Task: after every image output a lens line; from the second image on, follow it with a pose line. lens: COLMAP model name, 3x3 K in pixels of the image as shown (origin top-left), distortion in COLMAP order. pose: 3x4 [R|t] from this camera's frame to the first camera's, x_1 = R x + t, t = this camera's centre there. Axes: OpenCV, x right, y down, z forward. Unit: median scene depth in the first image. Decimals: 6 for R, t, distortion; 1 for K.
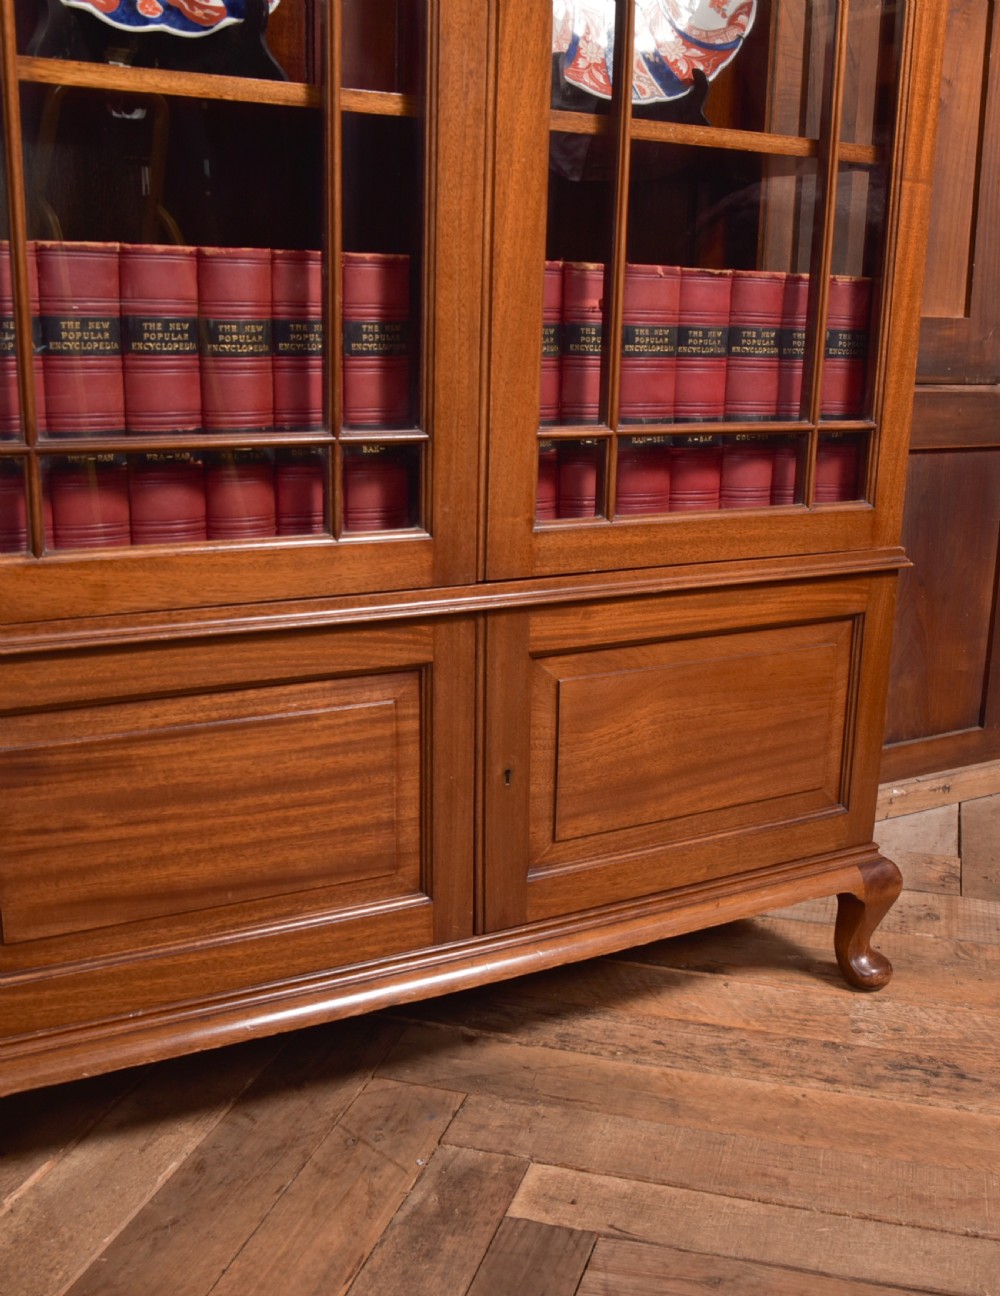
lens RADIAL K [[1378.6, 0, 622.3], [0, 1378.6, 673.0], [0, 0, 1]] dist [-0.120083, 0.097981]
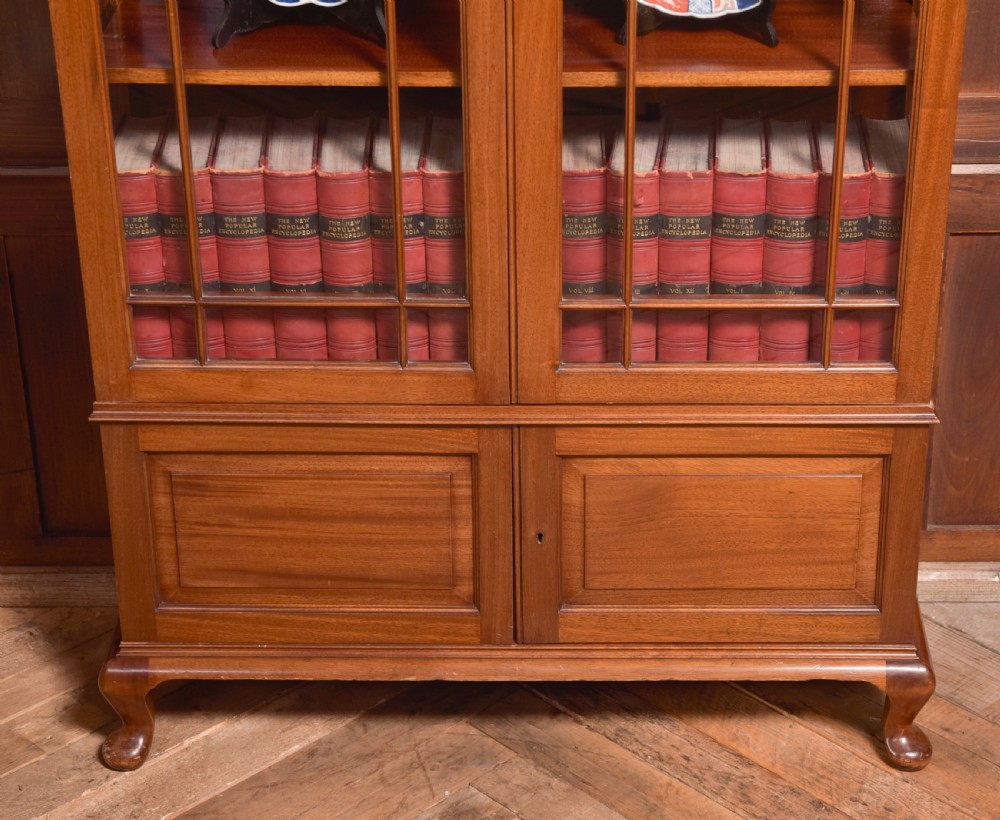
lens RADIAL K [[2335.4, 0, 589.7], [0, 2335.4, 439.7], [0, 0, 1]] dist [0.166163, 0.264421]
pose [[0.850739, 0.219701, -0.477468, 1.093459], [-0.113164, 0.963704, 0.241804, -0.611528], [0.513262, -0.151680, 0.844722, -0.934912]]
